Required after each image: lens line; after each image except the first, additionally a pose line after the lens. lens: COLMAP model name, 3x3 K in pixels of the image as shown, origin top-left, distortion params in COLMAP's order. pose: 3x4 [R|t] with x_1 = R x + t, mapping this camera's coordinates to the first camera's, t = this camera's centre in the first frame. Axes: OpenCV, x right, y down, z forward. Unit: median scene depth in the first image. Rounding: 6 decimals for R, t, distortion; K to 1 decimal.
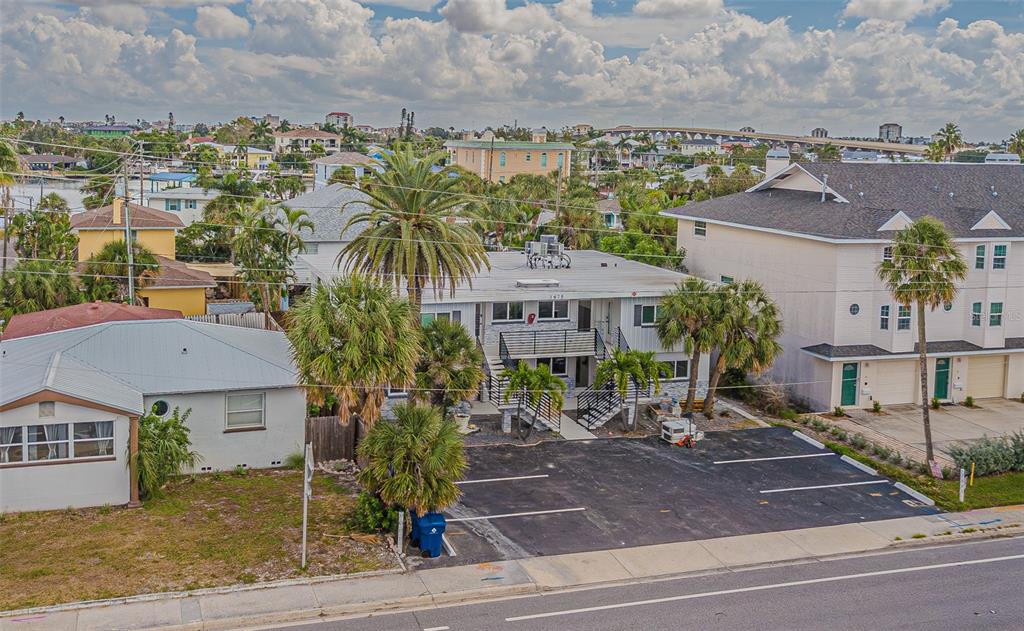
lens RADIAL K [[1007.4, 0, 512.0], [0, 1007.4, 204.7], [0, 0, 1]] dist [0.017784, -0.012327]
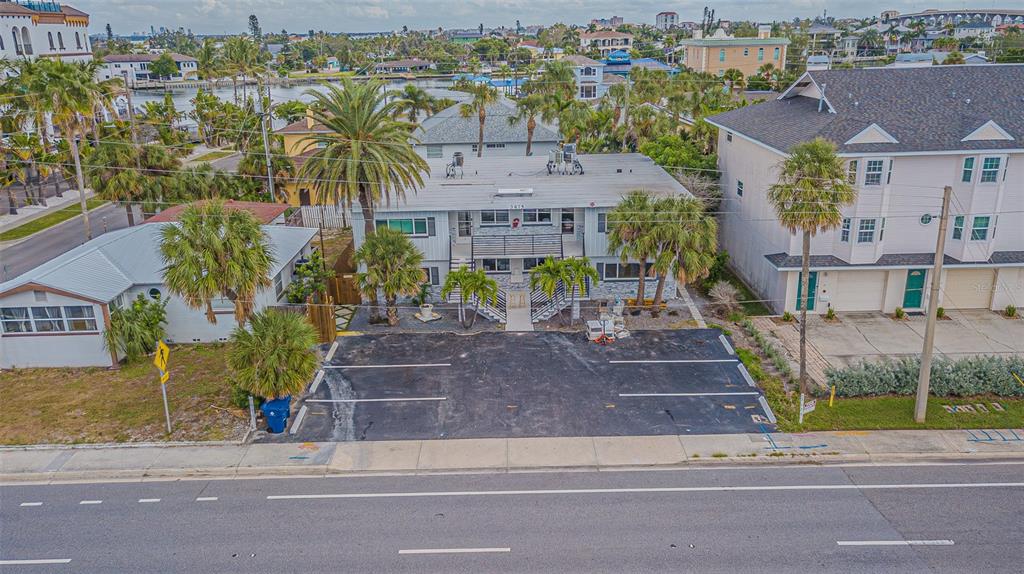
lens RADIAL K [[792.6, 0, 512.0], [0, 792.6, 287.0], [0, 0, 1]] dist [0.017311, 0.006221]
pose [[0.954180, 0.050938, -0.294865, 0.299081], [0.020205, 0.972188, 0.233329, -0.028491], [0.298549, -0.228595, 0.926613, 0.143597]]
